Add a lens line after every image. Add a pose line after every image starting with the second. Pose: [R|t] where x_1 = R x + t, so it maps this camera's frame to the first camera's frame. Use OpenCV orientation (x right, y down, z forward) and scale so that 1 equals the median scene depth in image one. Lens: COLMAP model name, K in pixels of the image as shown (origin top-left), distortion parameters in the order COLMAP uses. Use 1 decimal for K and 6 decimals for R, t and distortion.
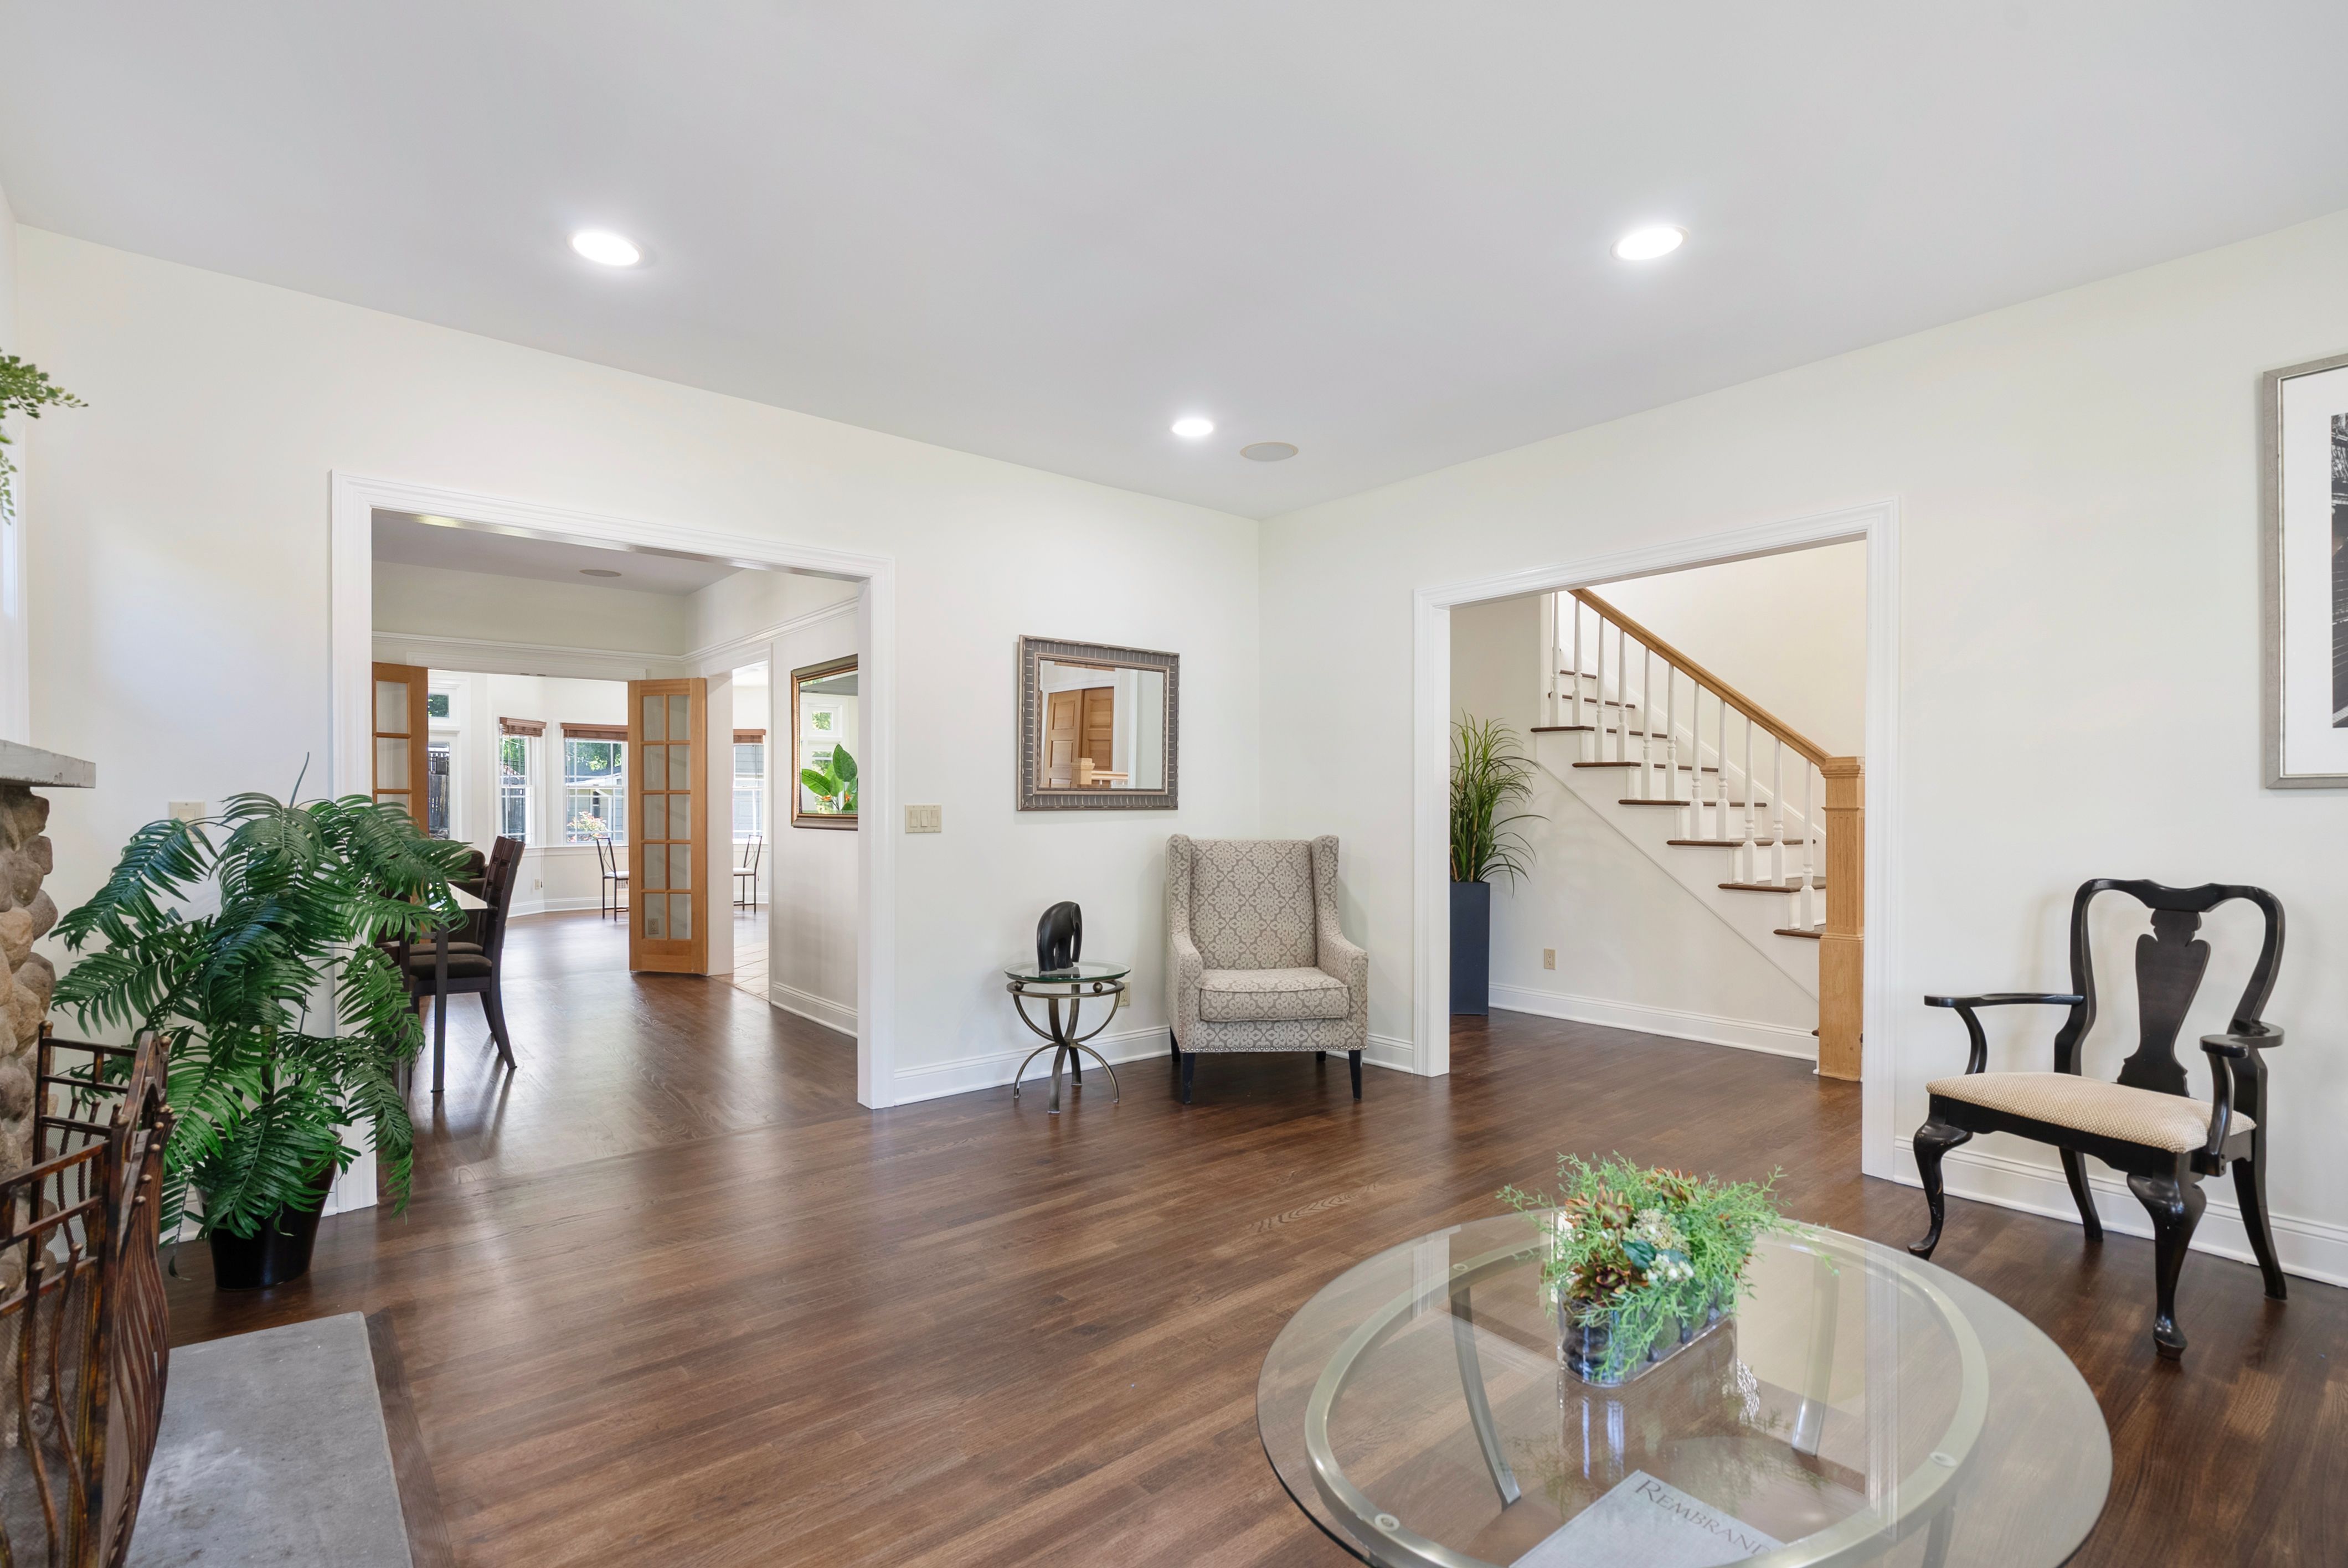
lens RADIAL K [[1076.7, 0, 1163.7], [0, 1076.7, 804.9], [0, 0, 1]] dist [-0.011631, 0.001478]
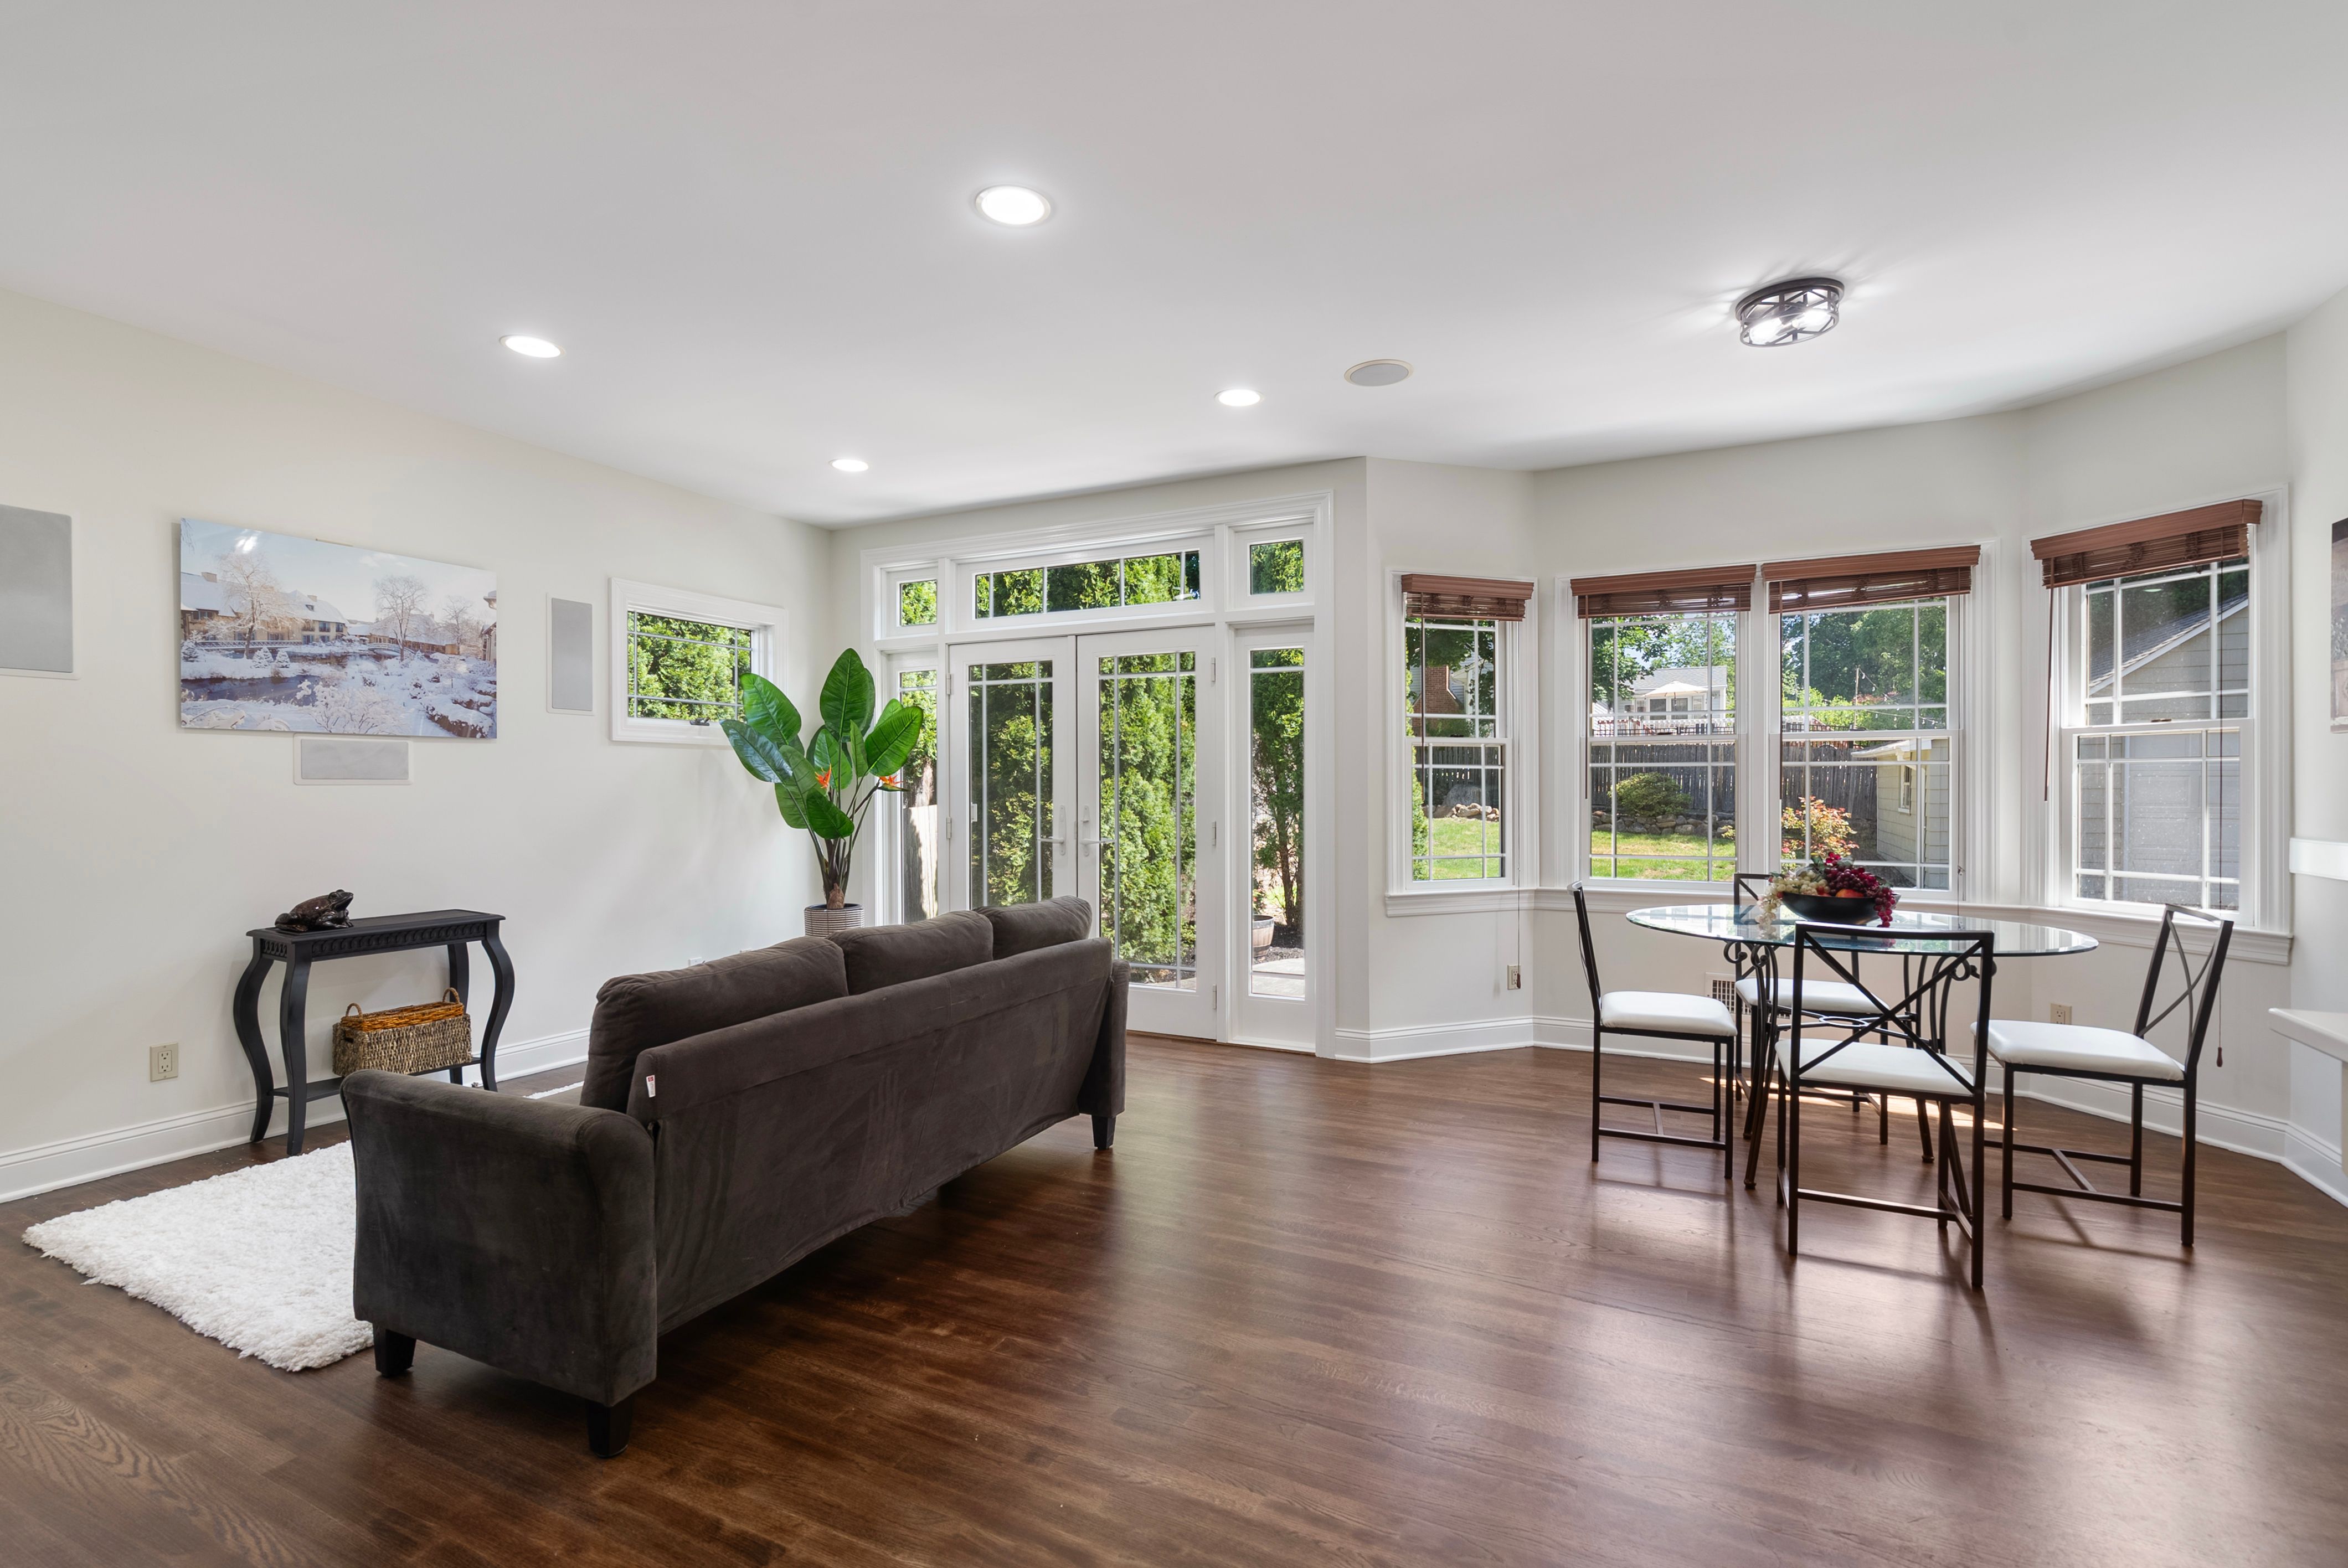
lens RADIAL K [[1076.7, 0, 1161.1], [0, 1076.7, 785.8], [0, 0, 1]] dist [-0.011631, 0.001478]
pose [[0.395872, 0.003731, -0.918298, -0.660639], [-0.001399, 0.999993, 0.003460, -0.003300], [0.918305, -0.000085, 0.395874, 1.810853]]
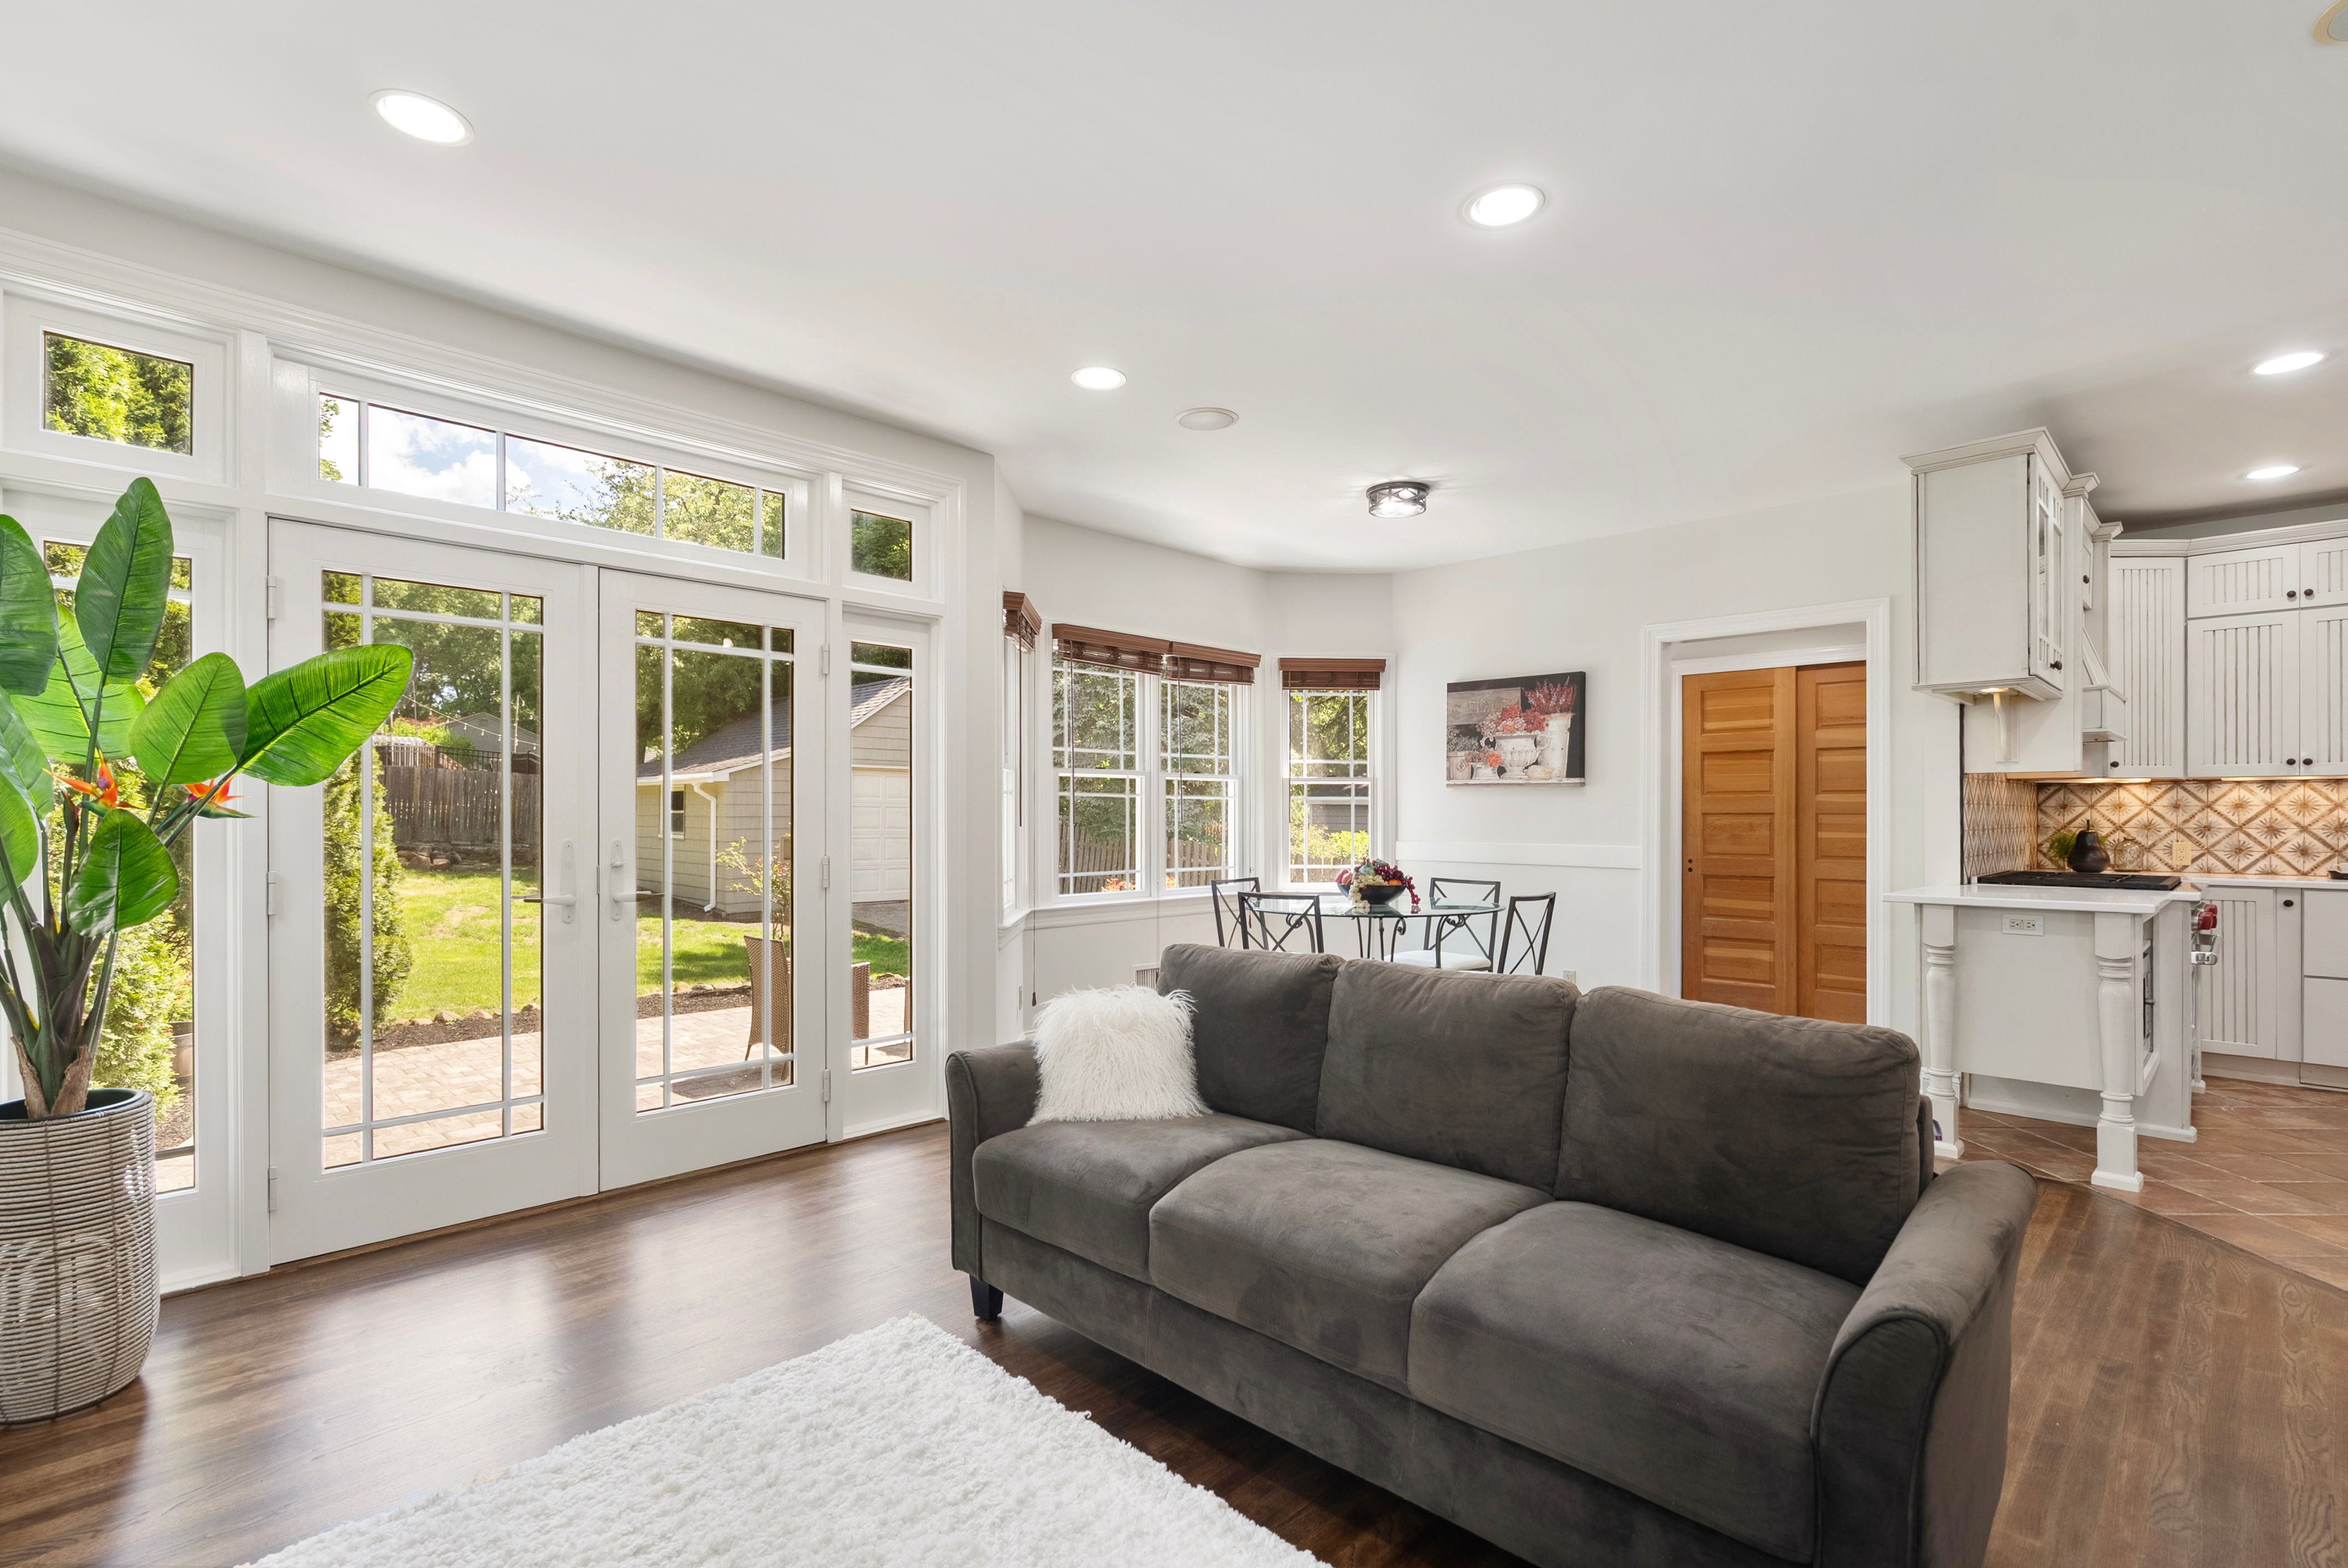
lens RADIAL K [[1076.7, 0, 1204.6], [0, 1076.7, 813.3], [0, 0, 1]] dist [-0.011631, 0.001478]
pose [[0.994364, 0.006082, 0.105848, -1.415000], [-0.005874, 0.999980, -0.002275, 0.002271], [-0.105860, 0.001641, 0.994380, 1.446220]]
